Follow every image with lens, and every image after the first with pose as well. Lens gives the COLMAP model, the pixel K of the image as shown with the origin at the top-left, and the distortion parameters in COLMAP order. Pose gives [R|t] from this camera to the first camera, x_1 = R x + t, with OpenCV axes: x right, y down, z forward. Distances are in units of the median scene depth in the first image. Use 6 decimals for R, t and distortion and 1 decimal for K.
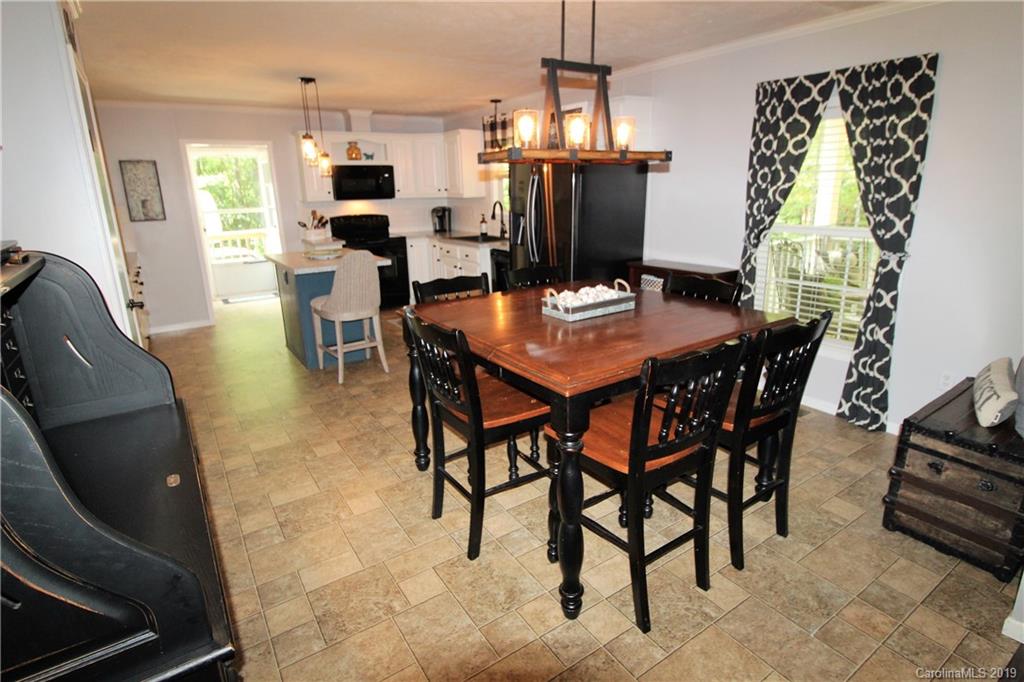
lens RADIAL K [[527.9, 0, 520.9], [0, 527.9, 327.1], [0, 0, 1]] dist [-0.003686, -0.008279]
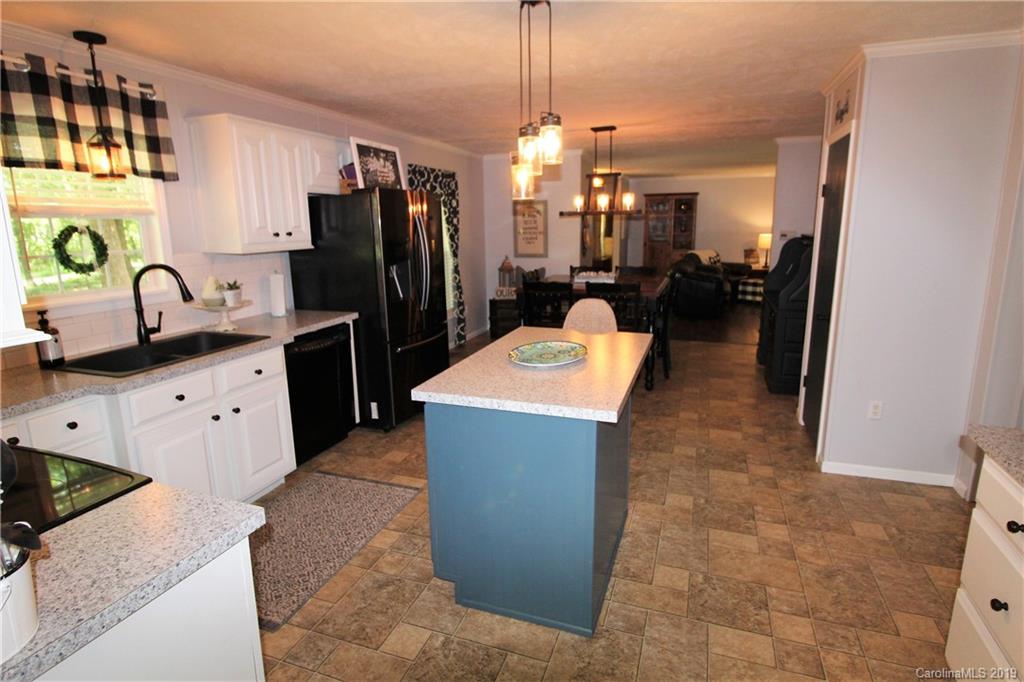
lens RADIAL K [[527.9, 0, 517.7], [0, 527.9, 333.8], [0, 0, 1]] dist [-0.003686, -0.008279]
pose [[-0.587408, -0.140205, 0.797054, -0.642634], [0.232234, 0.914255, 0.331971, -0.280872], [-0.775254, 0.380105, -0.504481, 1.078189]]
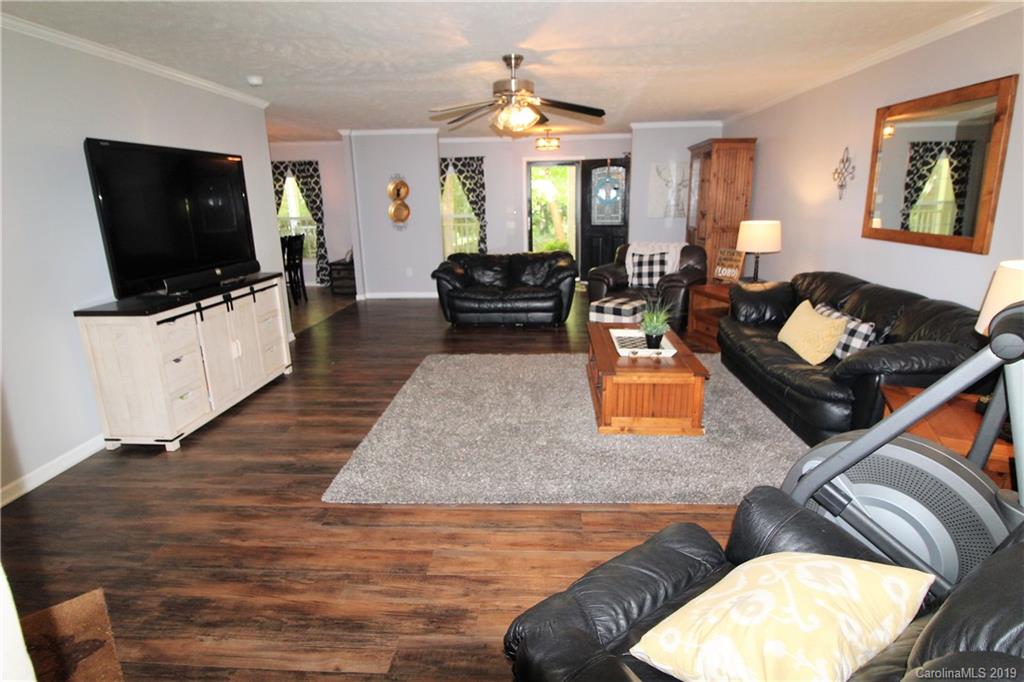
lens RADIAL K [[527.9, 0, 517.6], [0, 527.9, 332.9], [0, 0, 1]] dist [-0.003686, -0.008279]
pose [[0.607550, -0.188643, 0.771555, -0.561793], [0.208358, 0.975221, 0.074371, 0.256234], [-0.766466, 0.115576, 0.631800, -0.908552]]
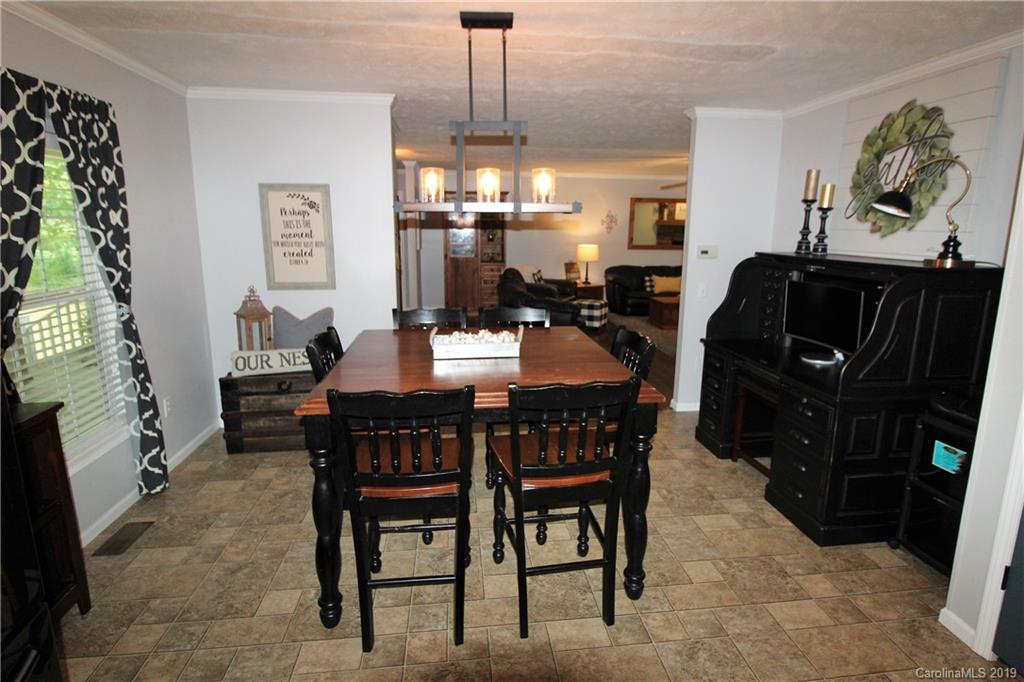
lens RADIAL K [[527.9, 0, 521.1], [0, 527.9, 327.9], [0, 0, 1]] dist [-0.003686, -0.008279]
pose [[-0.891828, -0.077197, 0.445739, -0.180433], [0.121658, 0.908103, 0.400685, -0.213226], [-0.435709, 0.411570, -0.800480, 0.783843]]
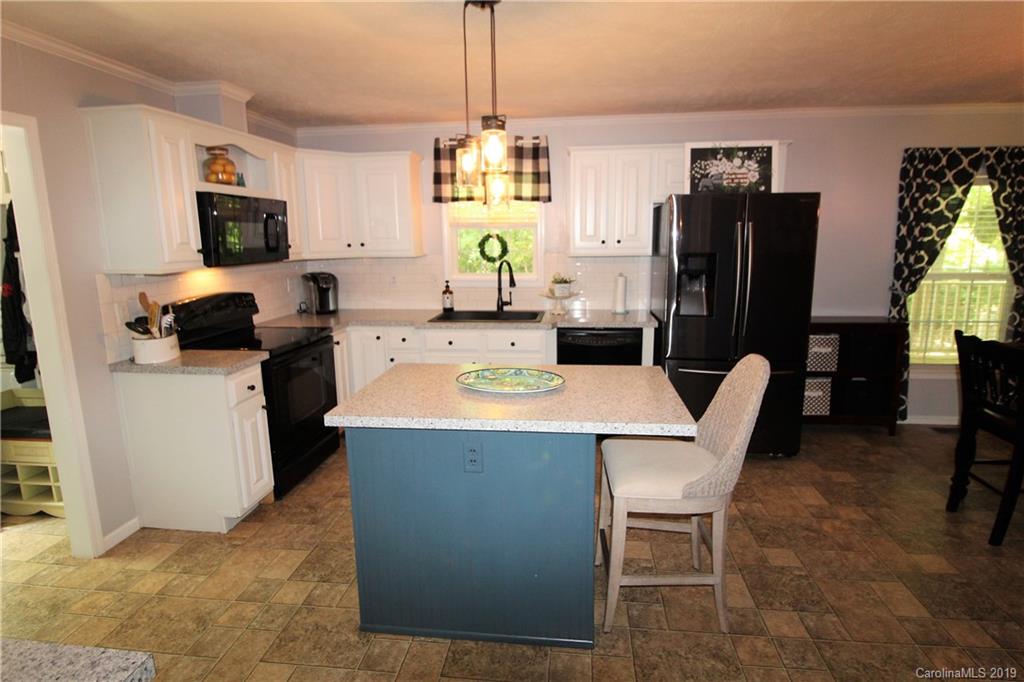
lens RADIAL K [[527.9, 0, 516.8], [0, 527.9, 331.6], [0, 0, 1]] dist [-0.003686, -0.008279]
pose [[0.653701, -0.123576, 0.746595, -0.597135], [0.194697, 0.980830, -0.008126, -0.148001], [-0.731278, 0.150672, 0.665229, 0.579169]]
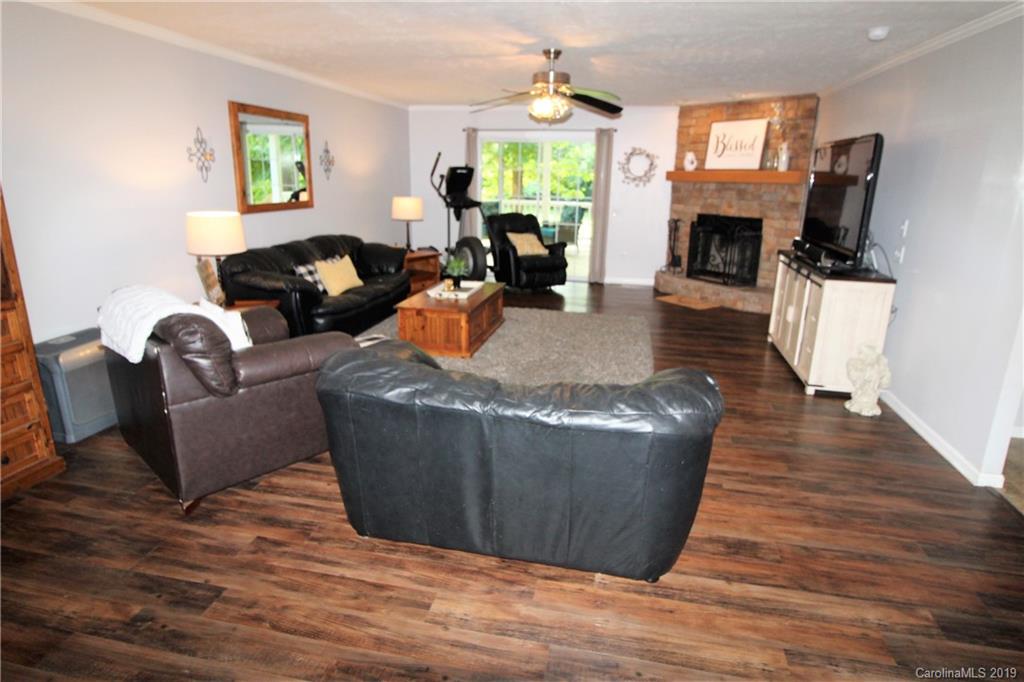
lens RADIAL K [[570.5, 0, 515.7], [0, 570.5, 333.8], [0, 0, 1]] dist [-0.008240, -0.002132]
pose [[-0.725128, 0.192202, -0.661247, 0.591509], [-0.182883, 0.872022, 0.454018, -0.030498], [0.663885, 0.450152, -0.597177, 0.041698]]
